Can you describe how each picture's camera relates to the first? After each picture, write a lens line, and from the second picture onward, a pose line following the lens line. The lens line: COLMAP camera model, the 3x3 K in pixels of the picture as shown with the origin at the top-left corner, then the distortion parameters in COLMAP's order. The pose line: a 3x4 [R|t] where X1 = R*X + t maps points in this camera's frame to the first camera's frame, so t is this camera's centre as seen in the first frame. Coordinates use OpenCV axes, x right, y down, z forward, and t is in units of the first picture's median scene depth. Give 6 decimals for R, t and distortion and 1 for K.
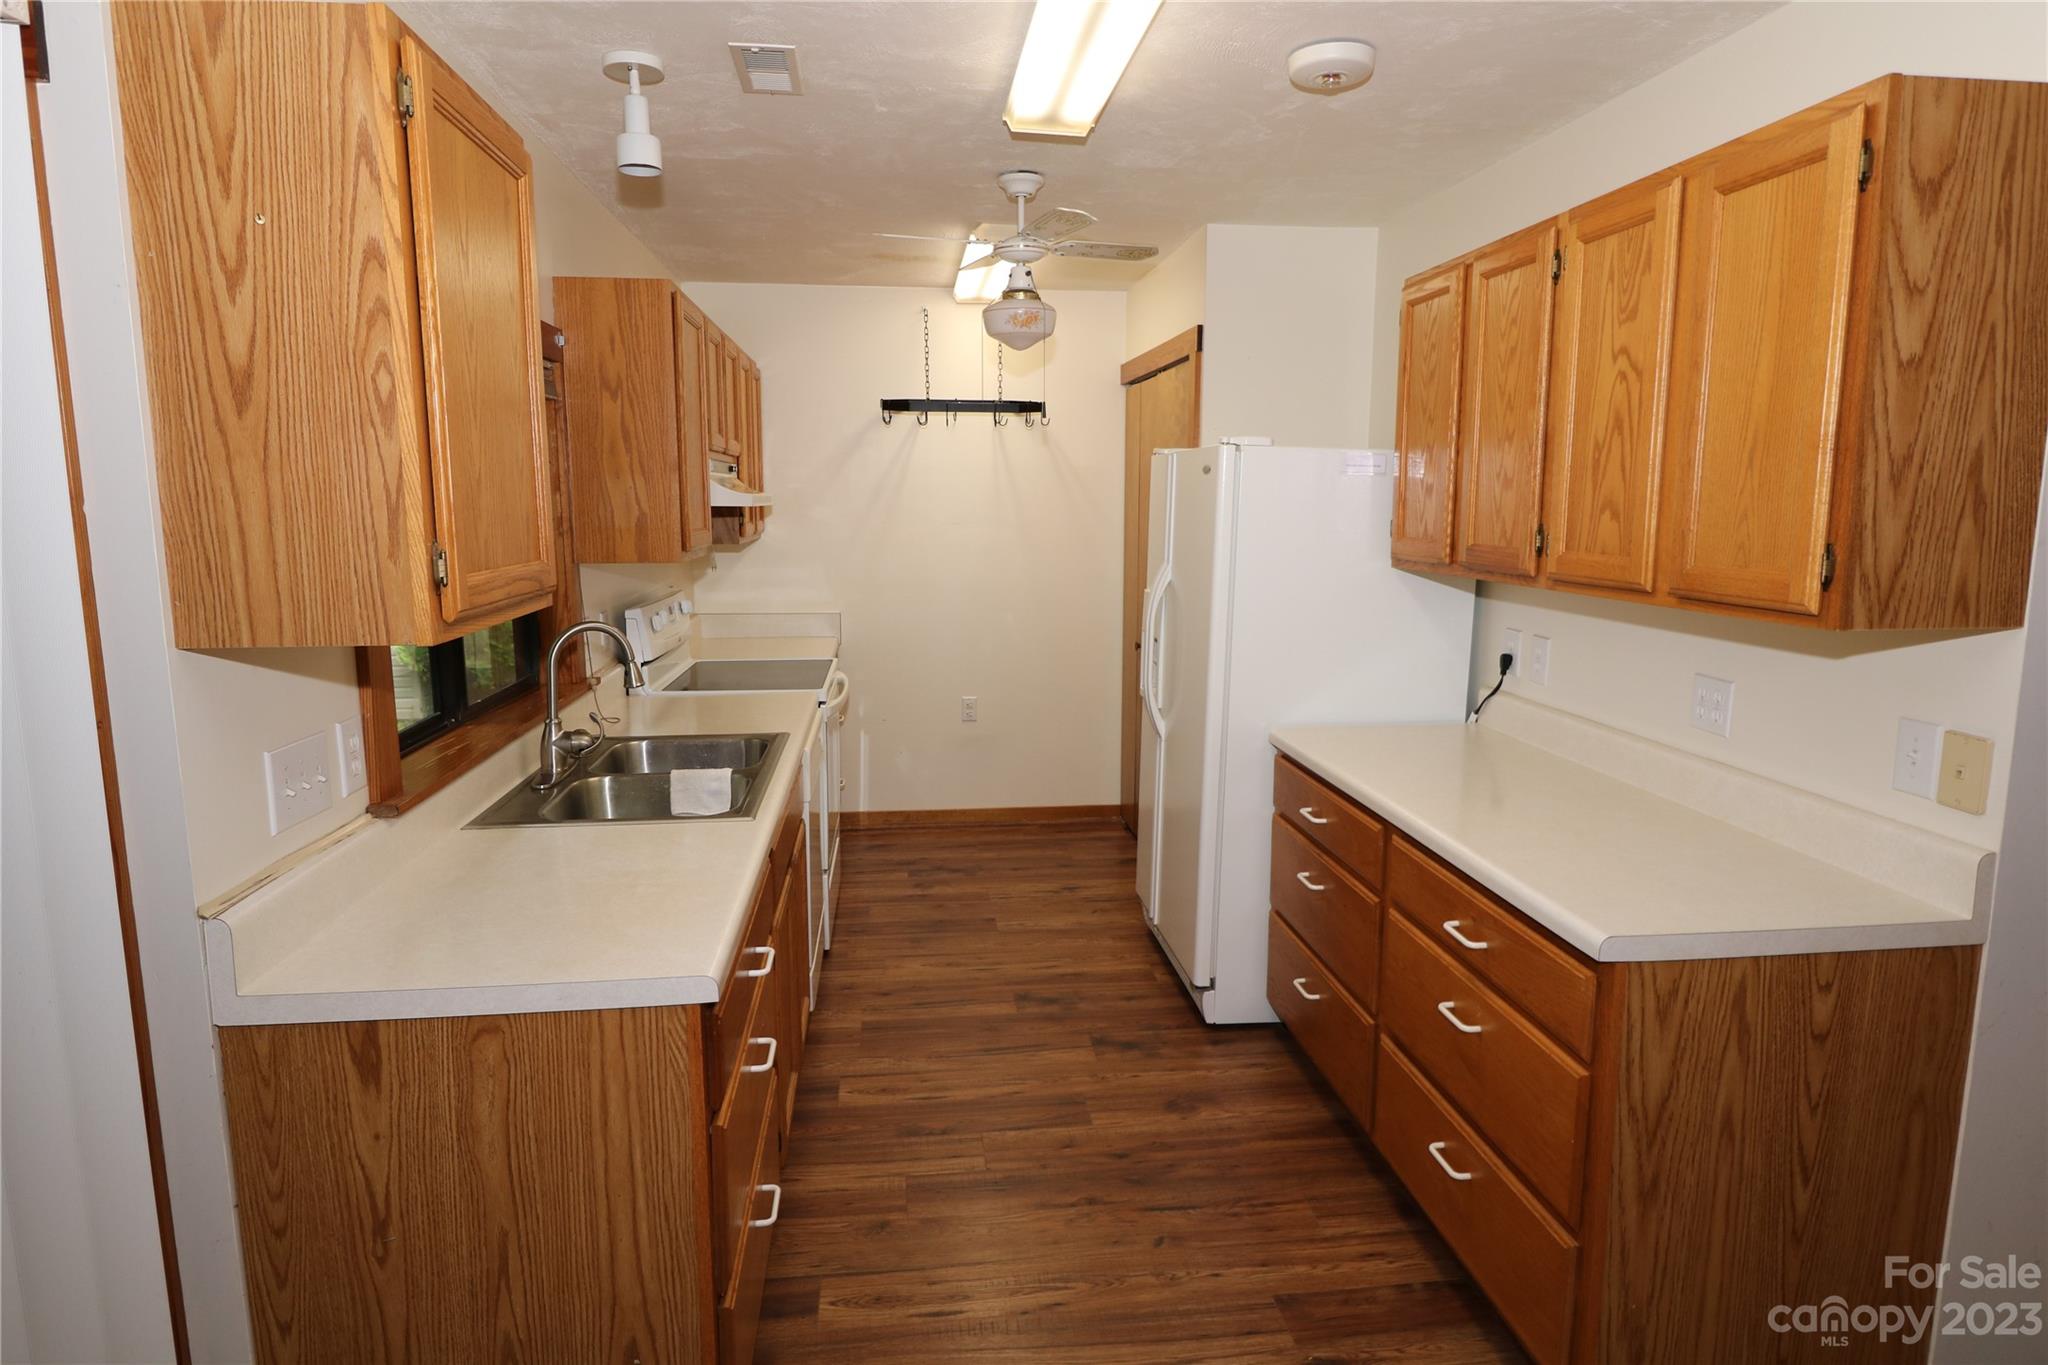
lens RADIAL K [[1146.2, 0, 1022.0], [0, 1146.2, 659.6], [0, 0, 1]] dist [0.009212, -0.015368]
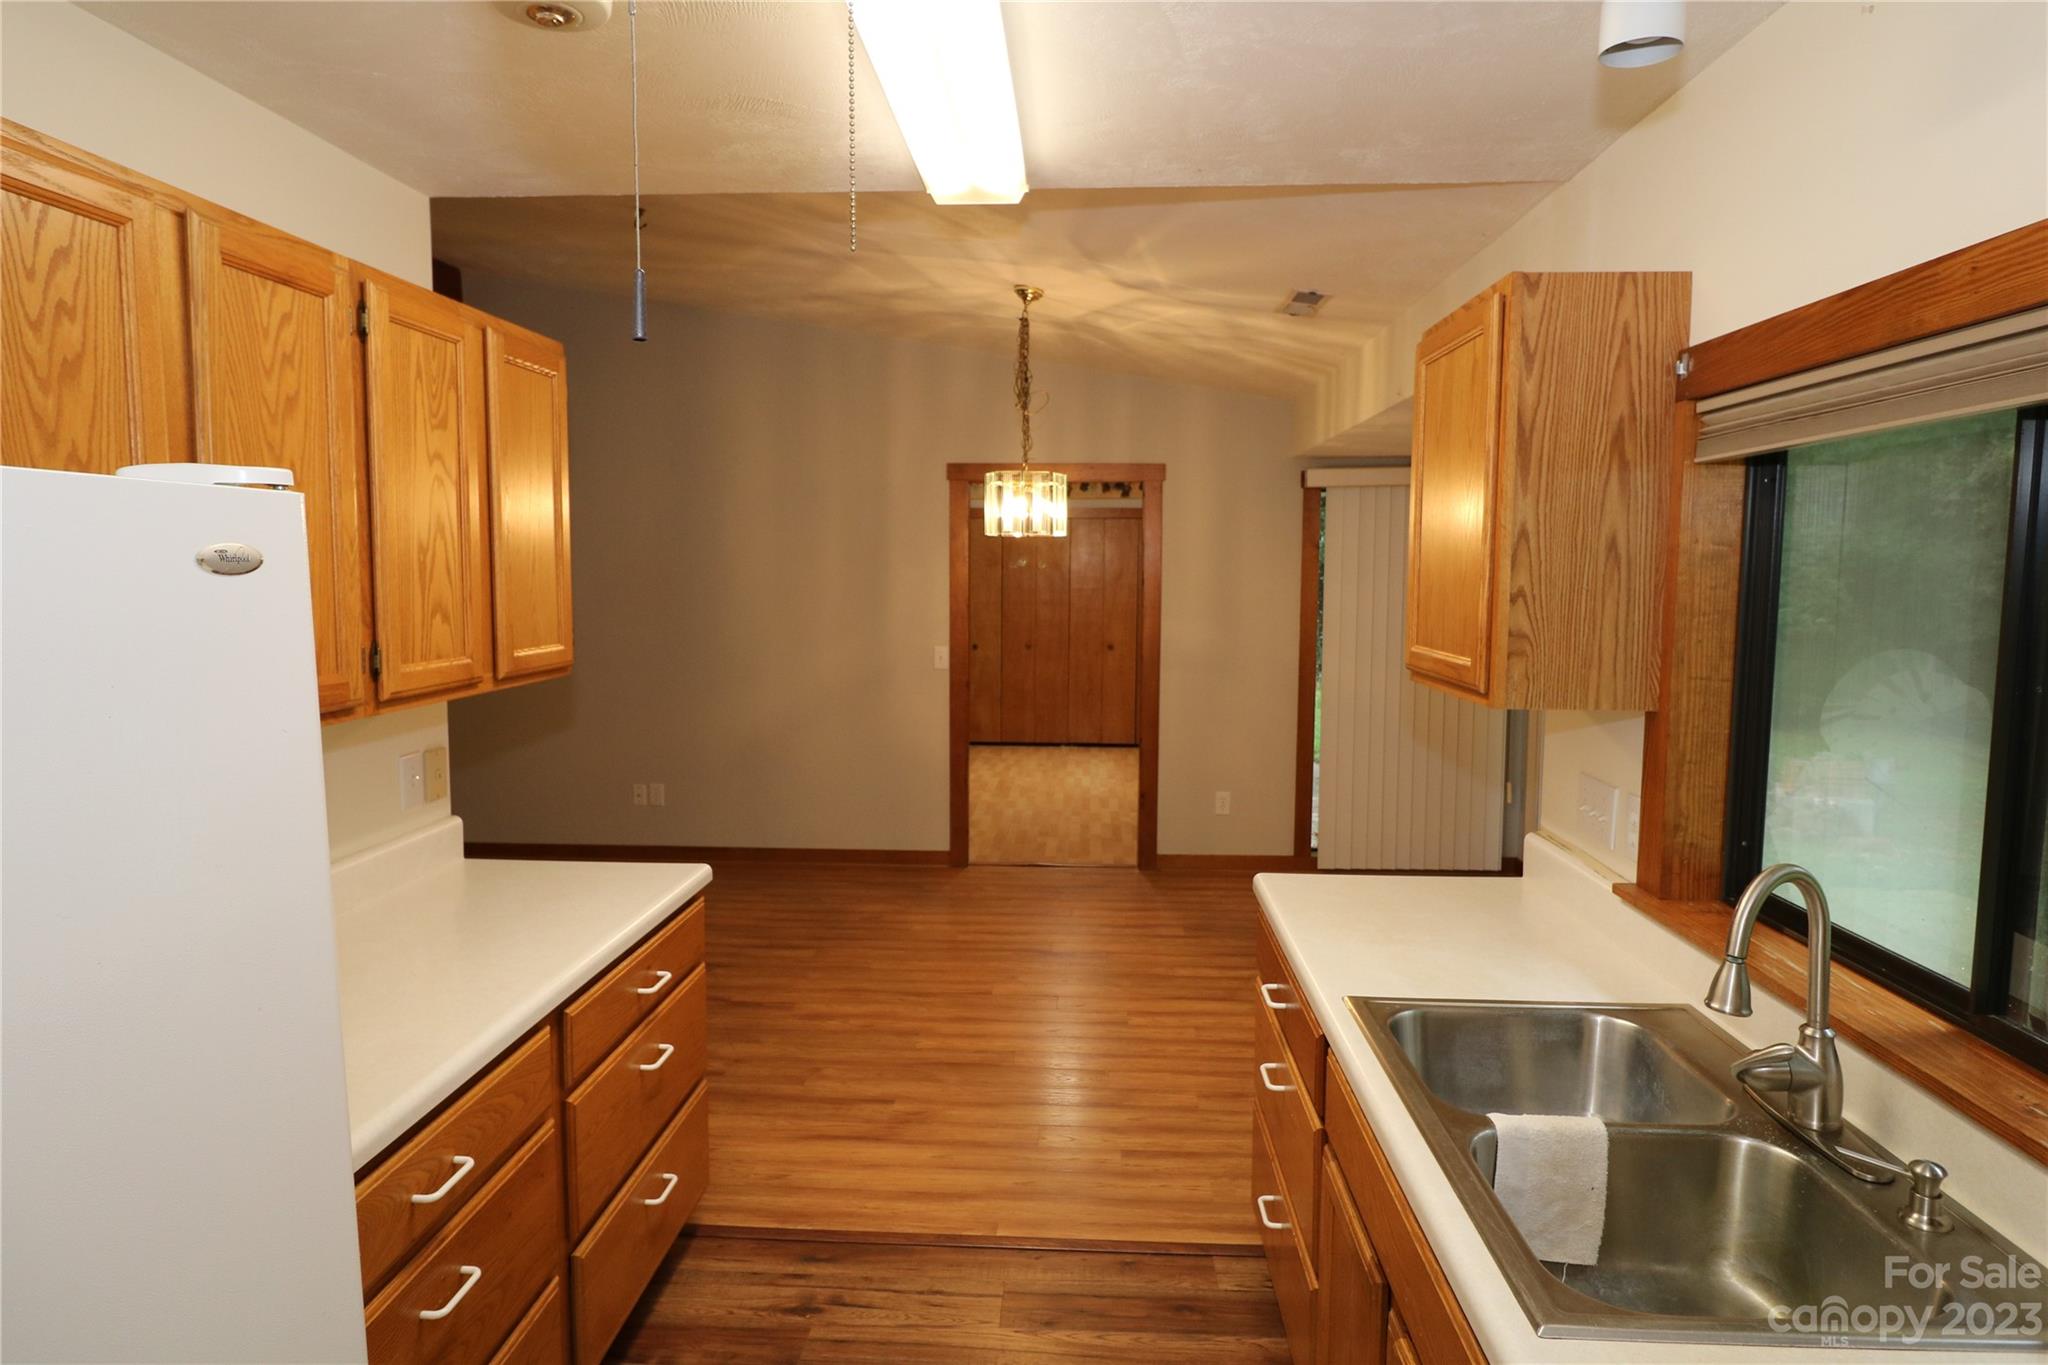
lens RADIAL K [[1146.2, 0, 1022.0], [0, 1146.2, 659.6], [0, 0, 1]] dist [0.009212, -0.015368]
pose [[-0.985021, -0.017648, 0.171526, -0.156177], [0.021559, 0.974338, 0.224055, -0.310927], [-0.171079, 0.224397, -0.959363, 1.924257]]
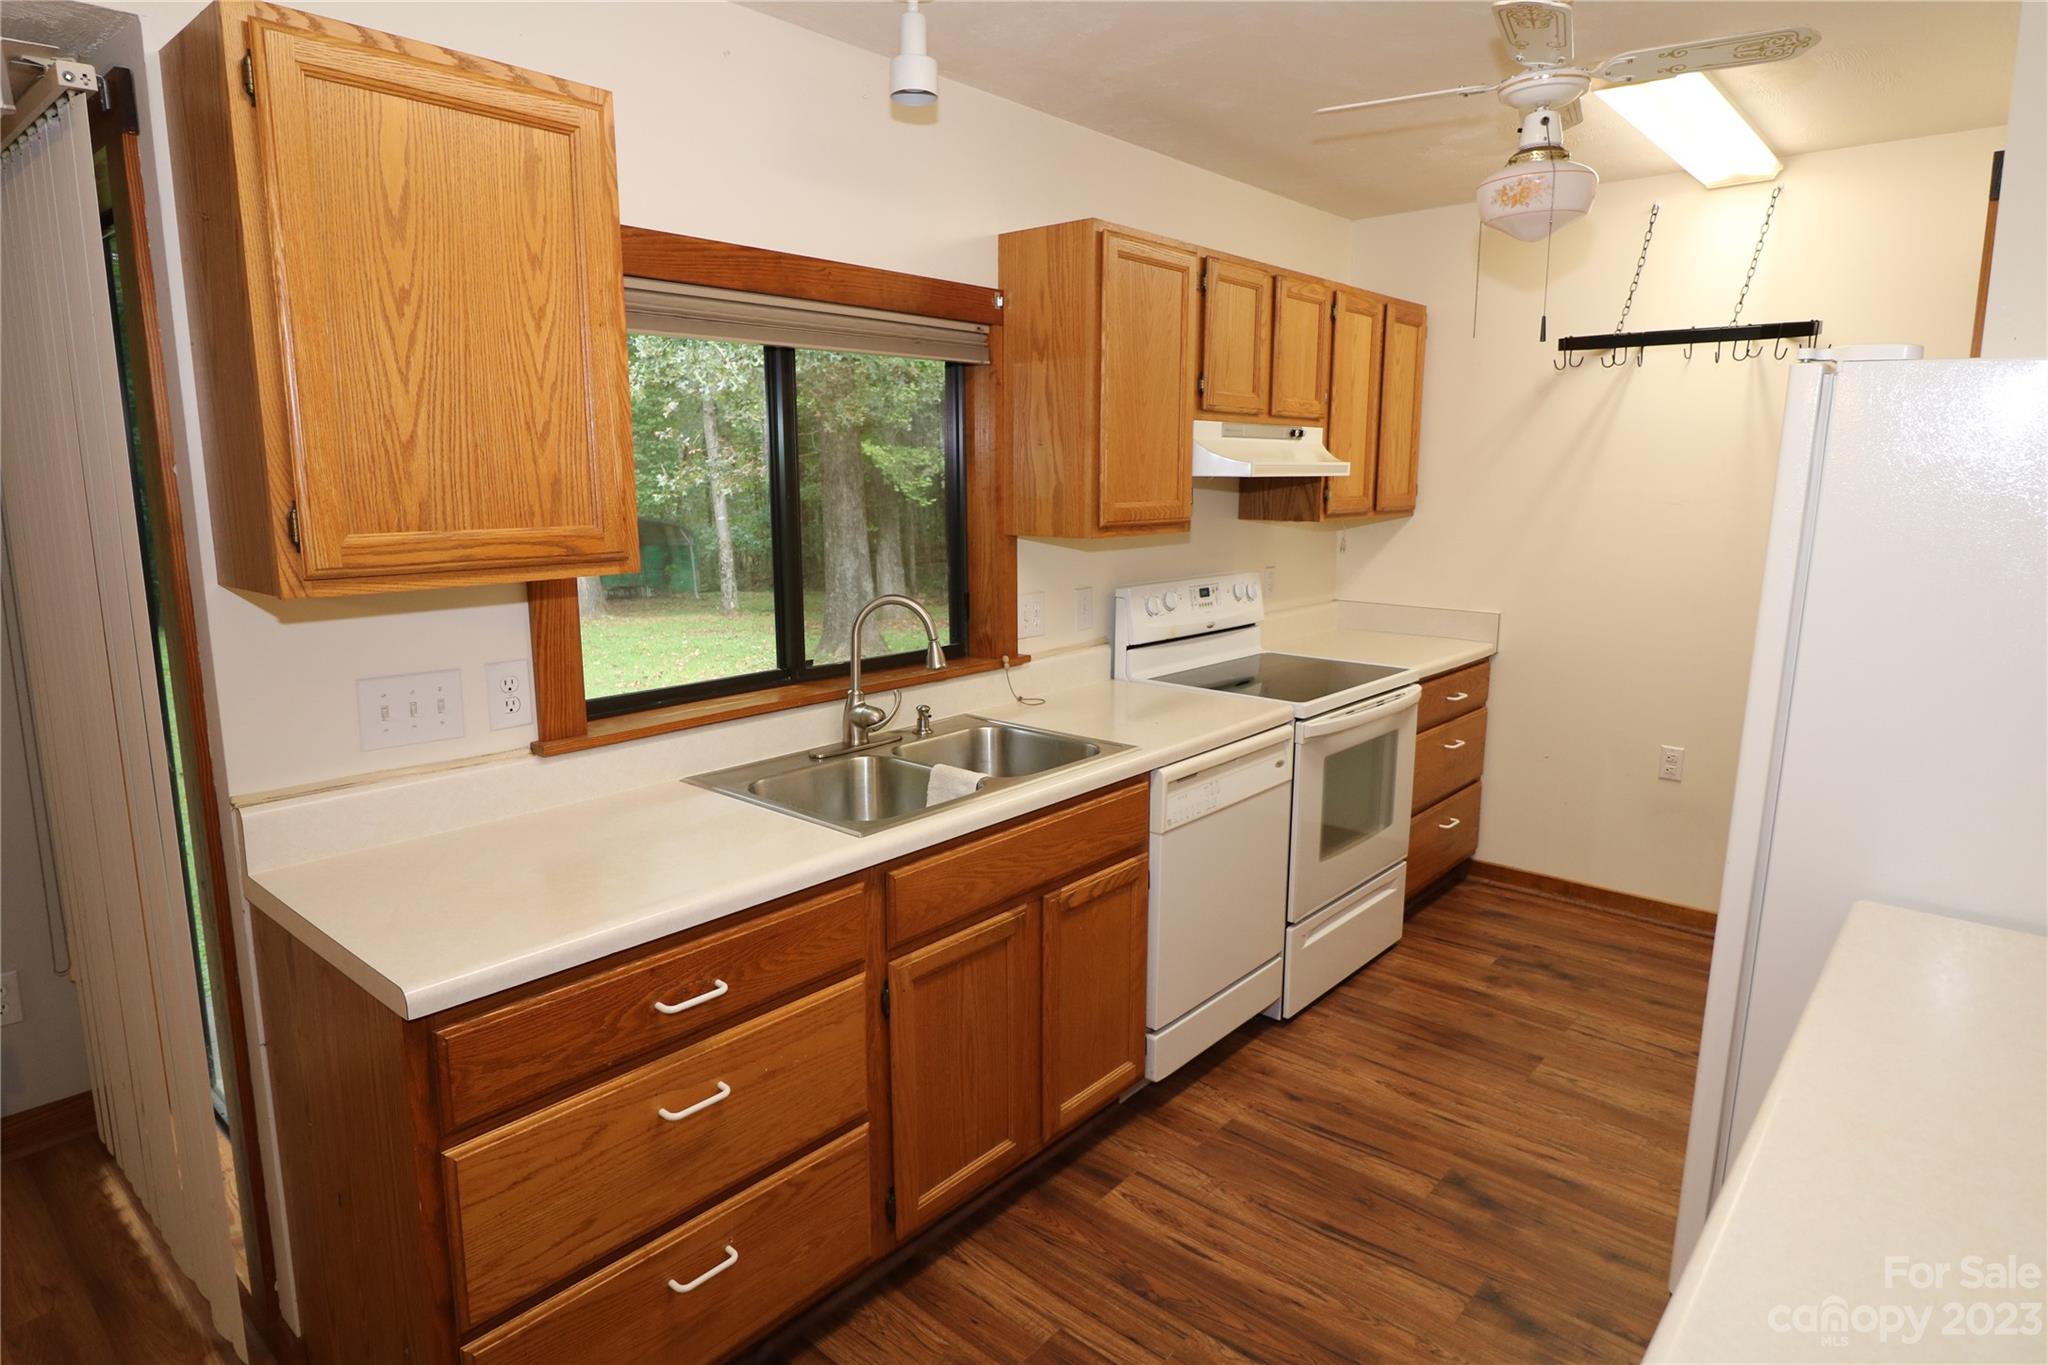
lens RADIAL K [[1146.2, 0, 1022.0], [0, 1146.2, 659.6], [0, 0, 1]] dist [0.009212, -0.015368]
pose [[0.673679, 0.119180, -0.729351, 0.500499], [-0.104239, 0.992368, 0.065876, -0.067600], [0.731636, 0.031648, 0.680960, 0.539173]]
